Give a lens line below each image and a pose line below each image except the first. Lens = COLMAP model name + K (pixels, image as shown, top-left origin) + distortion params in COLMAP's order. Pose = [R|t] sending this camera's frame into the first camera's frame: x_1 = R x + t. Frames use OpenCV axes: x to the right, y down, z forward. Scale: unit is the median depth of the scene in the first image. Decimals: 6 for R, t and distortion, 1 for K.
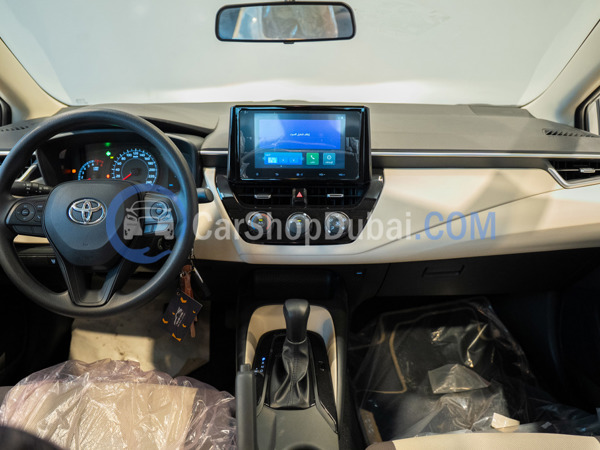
lens RADIAL K [[500.2, 0, 295.0], [0, 500.2, 220.2], [0, 0, 1]] dist [-0.006183, 0.014736]
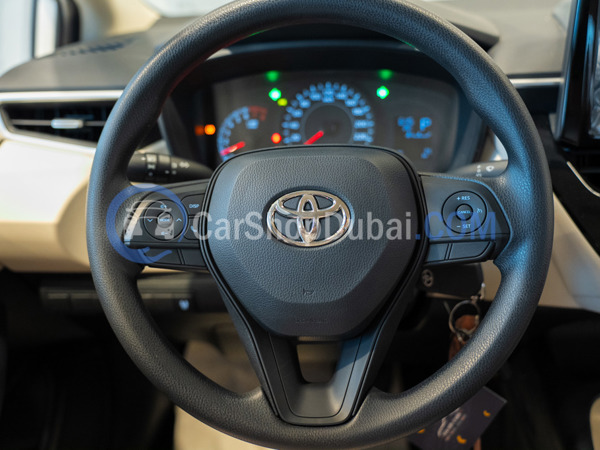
lens RADIAL K [[636.0, 0, 299.9], [0, 636.0, 223.2], [0, 0, 1]] dist [0.011843, 0.000000]
pose [[0.996968, -0.012425, -0.076817, -0.300304], [0.016235, 0.998658, 0.049184, -0.032222], [0.076103, -0.050282, 0.995831, 0.339923]]
